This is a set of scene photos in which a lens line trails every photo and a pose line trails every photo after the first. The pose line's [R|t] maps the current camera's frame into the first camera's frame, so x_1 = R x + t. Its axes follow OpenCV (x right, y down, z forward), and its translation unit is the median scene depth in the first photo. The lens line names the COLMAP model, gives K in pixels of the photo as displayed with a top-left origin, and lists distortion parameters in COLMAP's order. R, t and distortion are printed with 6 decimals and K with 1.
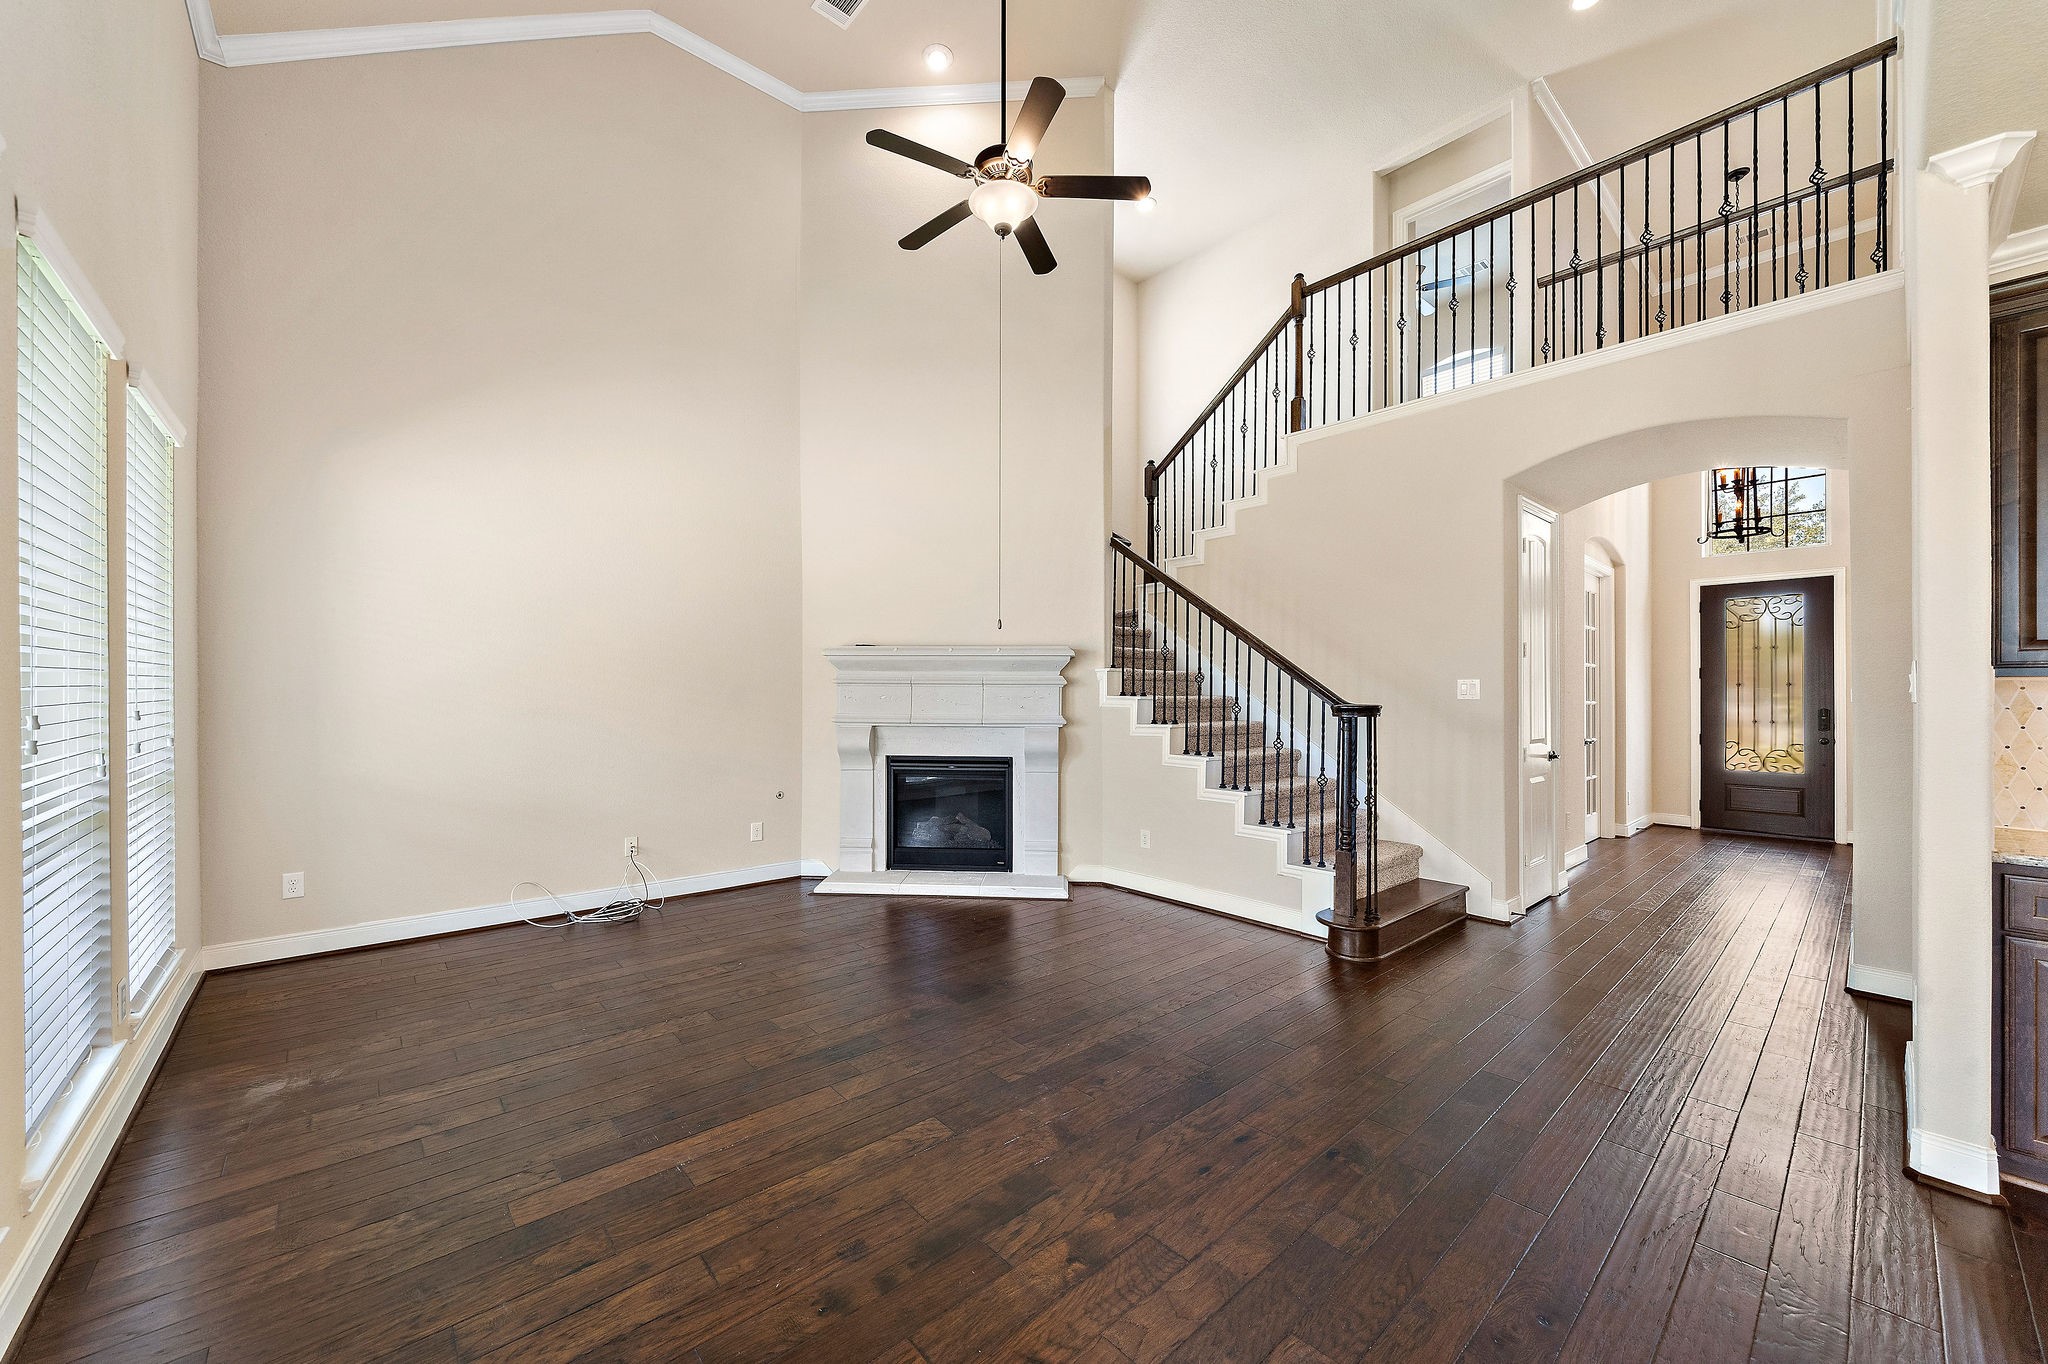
lens RADIAL K [[774.8, 0, 999.8], [0, 774.8, 693.0], [0, 0, 1]] dist [-0.001083, 0.000234]
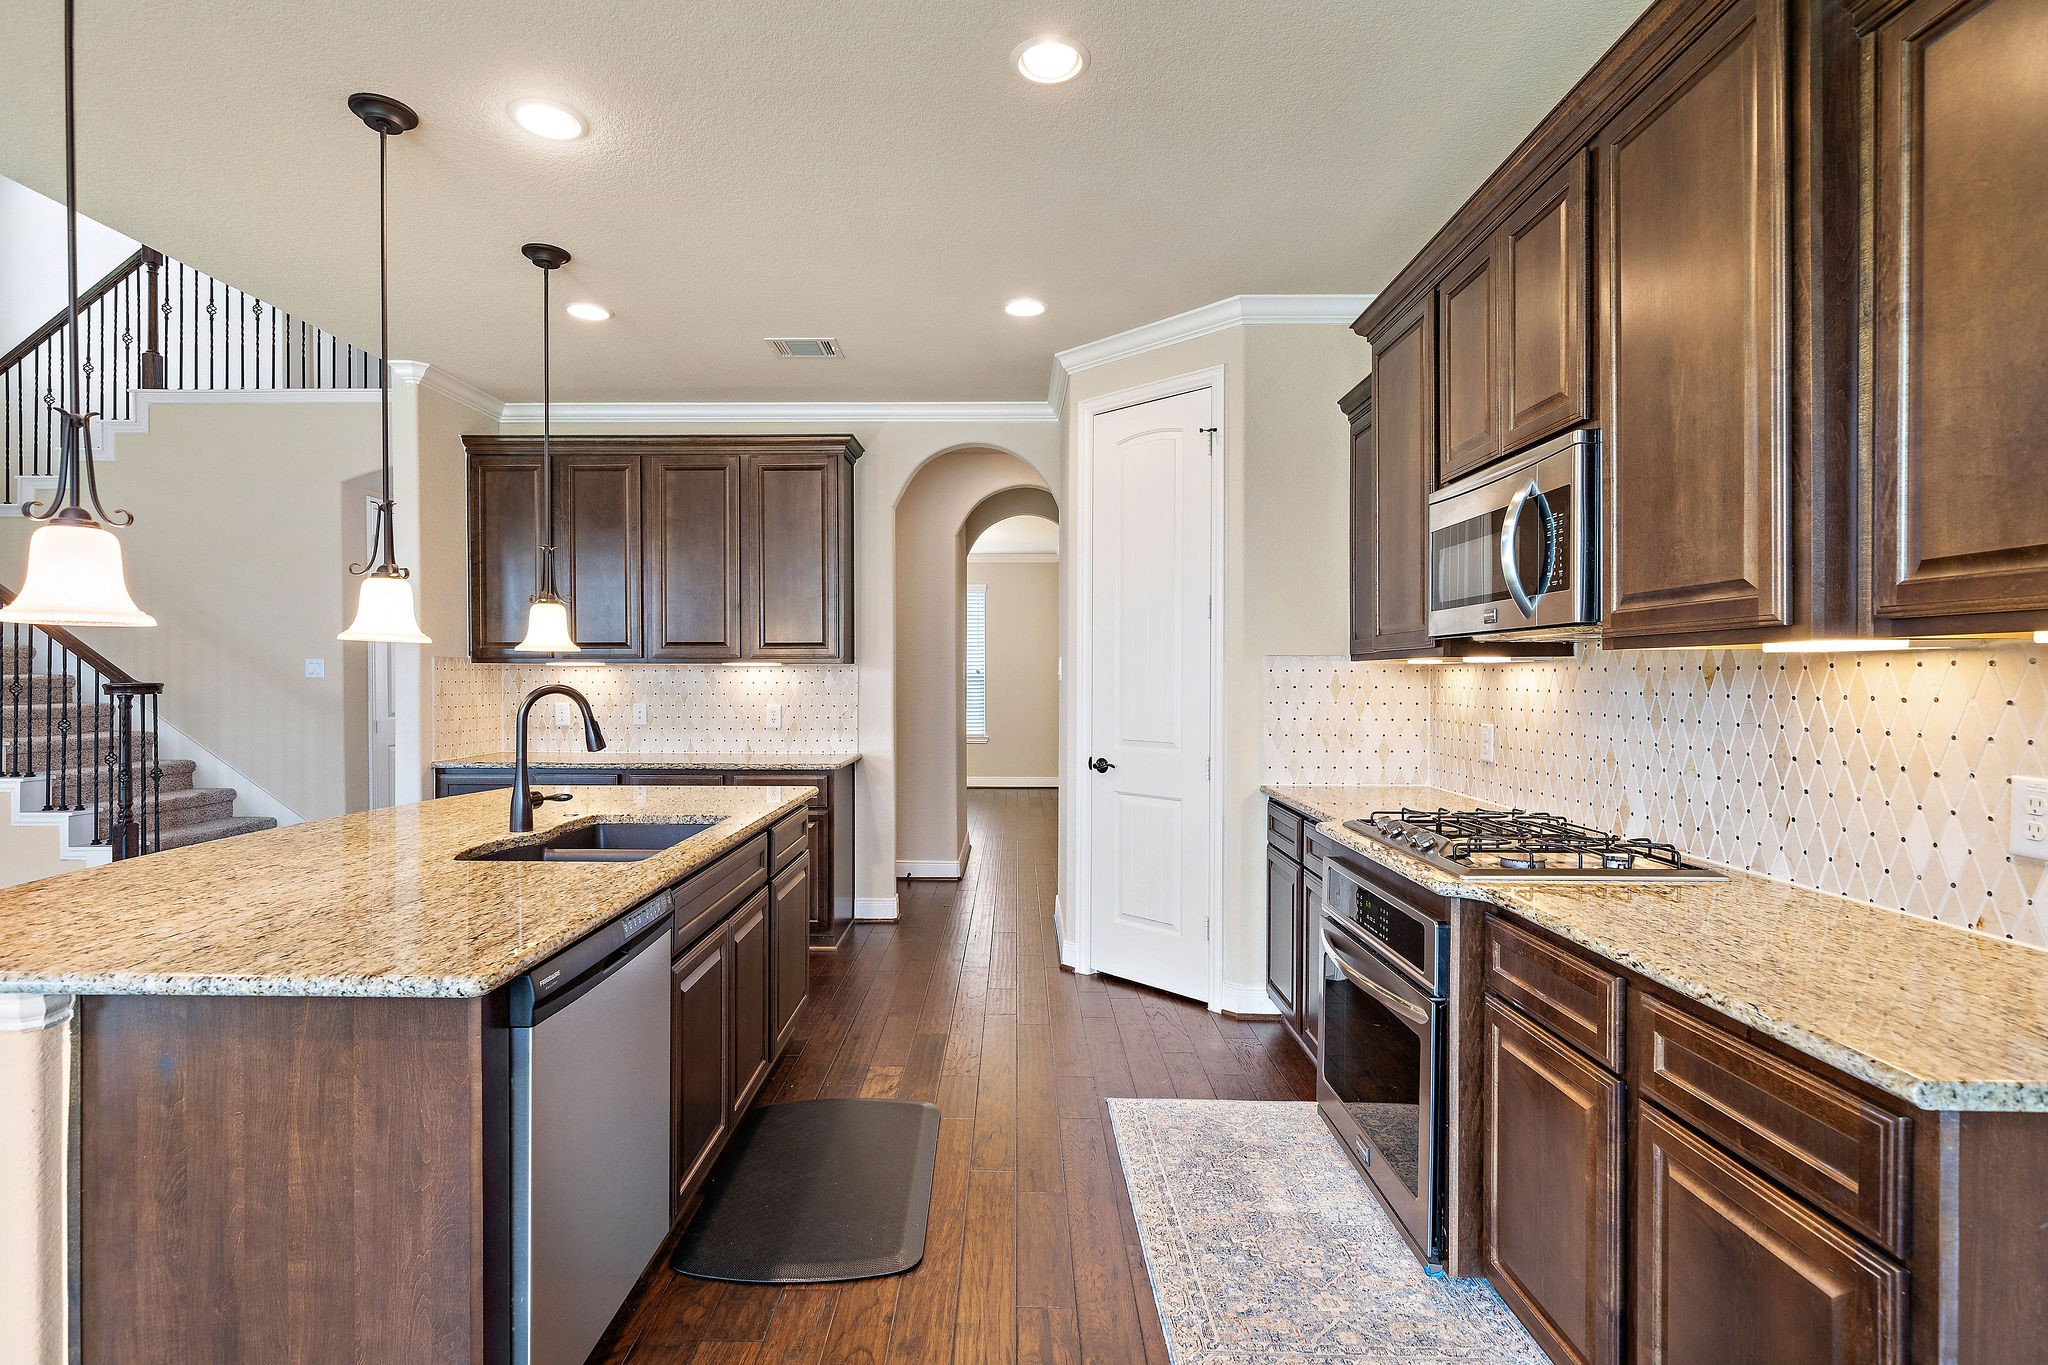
lens RADIAL K [[991.3, 0, 1011.1], [0, 991.3, 686.1], [0, 0, 1]] dist [0.000701, -0.000915]
pose [[0.656472, -0.009031, 0.754297, 0.162792], [-0.000439, 0.999924, 0.012354, 0.001740], [-0.754351, -0.008441, 0.656417, -0.548499]]
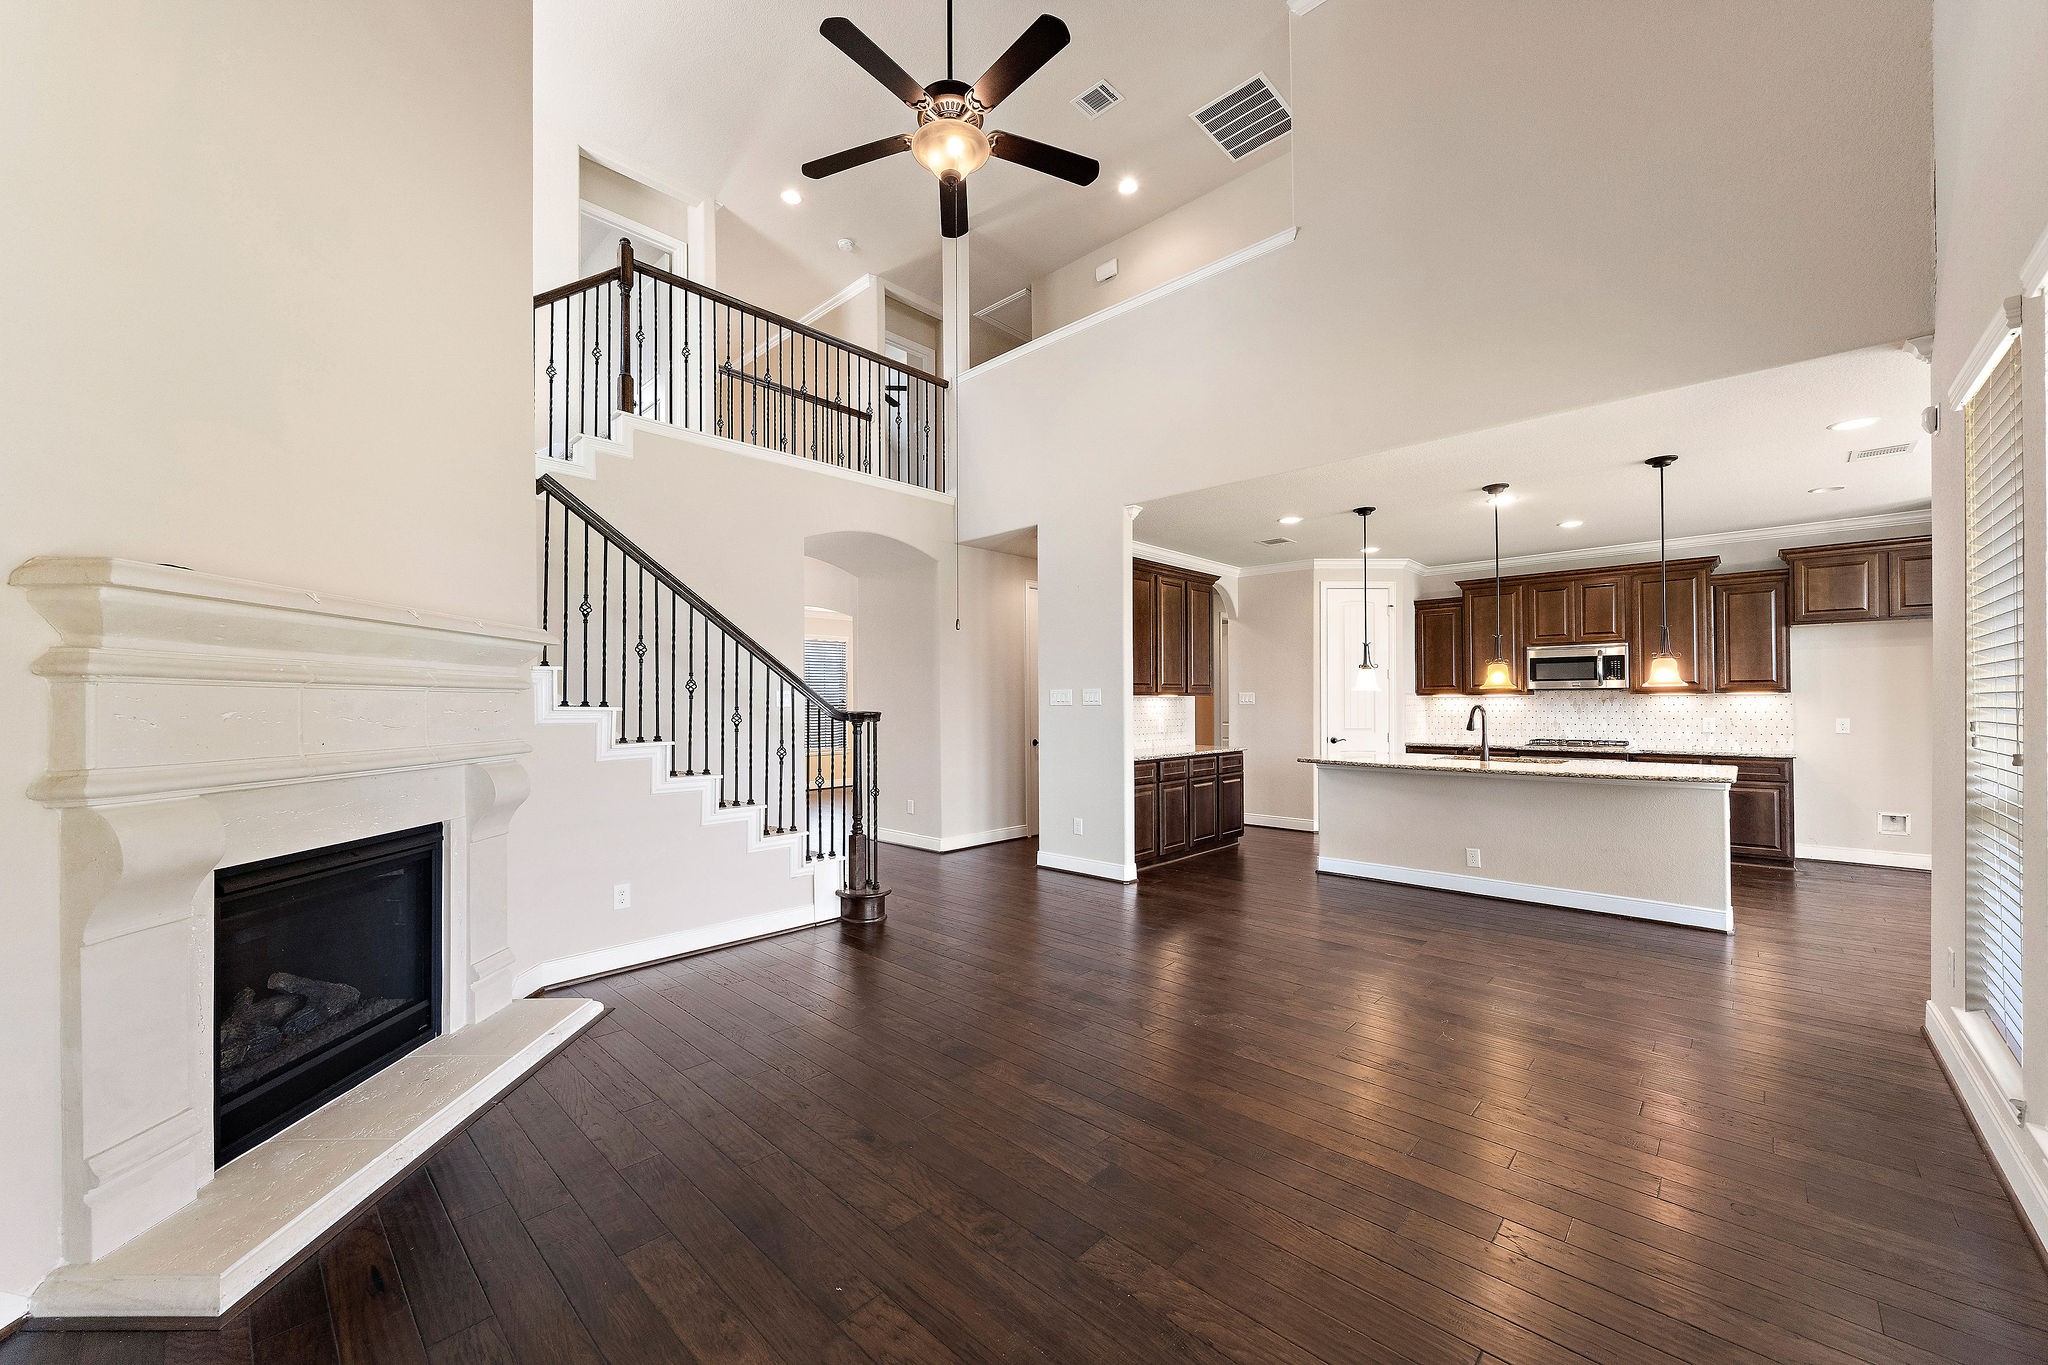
lens RADIAL K [[774.8, 0, 1007.0], [0, 774.8, 694.0], [0, 0, 1]] dist [-0.001083, 0.000234]
pose [[-0.095820, 0.008194, 0.995365, -0.552544], [0.003510, 0.999963, -0.007894, -0.001319], [-0.995392, 0.002737, -0.095846, 0.644970]]
